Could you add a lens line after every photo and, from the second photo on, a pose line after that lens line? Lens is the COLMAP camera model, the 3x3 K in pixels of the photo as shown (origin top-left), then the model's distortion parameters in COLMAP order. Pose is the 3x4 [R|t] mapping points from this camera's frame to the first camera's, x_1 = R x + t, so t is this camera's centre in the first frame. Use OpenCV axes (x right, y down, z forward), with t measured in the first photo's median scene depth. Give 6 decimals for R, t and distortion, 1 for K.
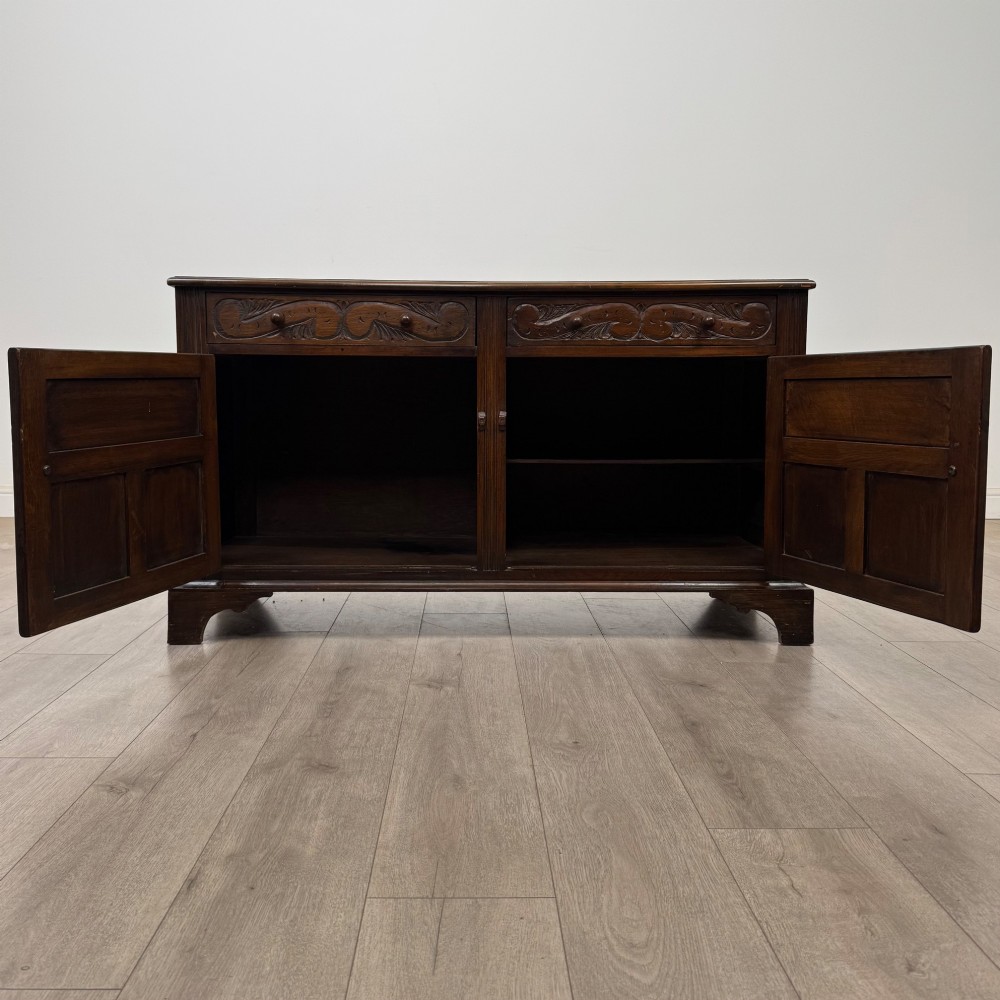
lens RADIAL K [[960.8, 0, 492.6], [0, 960.8, 466.1], [0, 0, 1]] dist [0.063639, -0.101448]
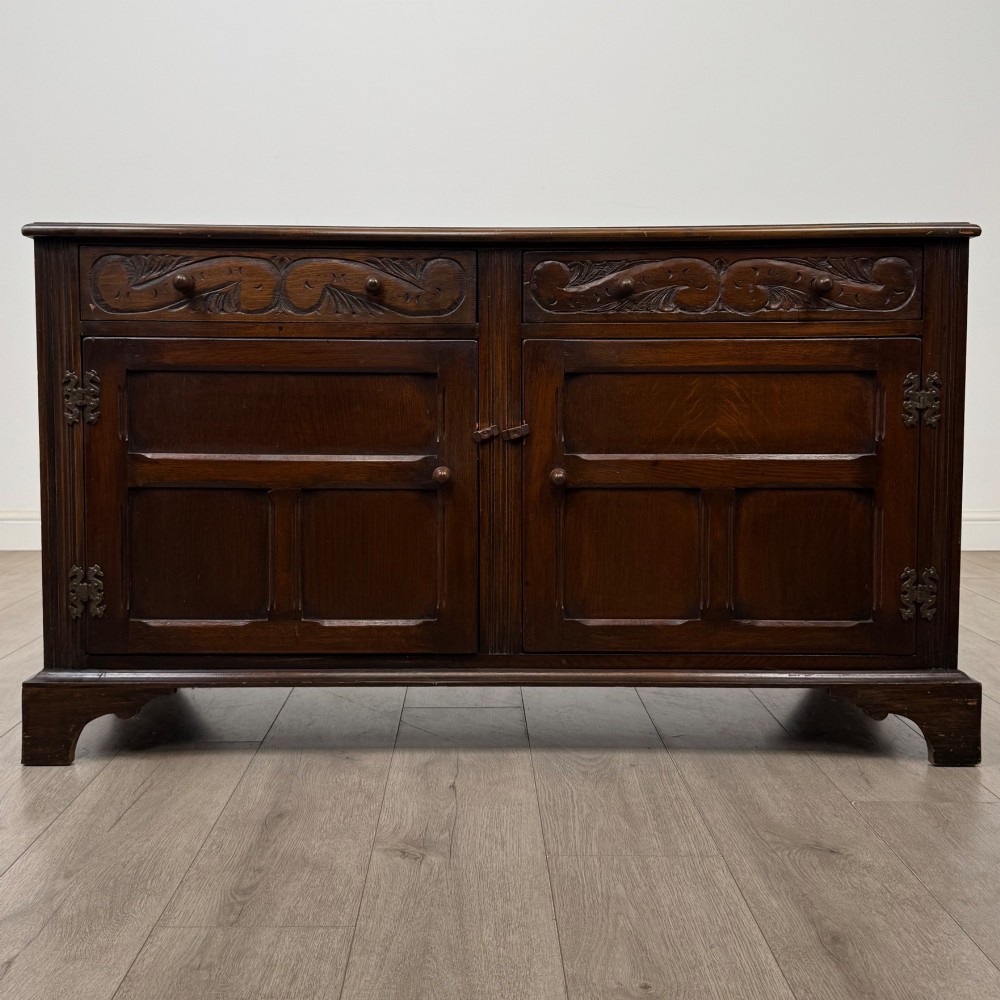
lens RADIAL K [[1235.7, 0, 481.8], [0, 1235.7, 452.8], [0, 0, 1]] dist [0.157623, -0.594564]
pose [[0.999869, -0.002554, -0.016003, -0.000290], [0.002155, 0.999688, -0.024871, -0.011596], [0.016061, 0.024833, 0.999563, 0.130986]]
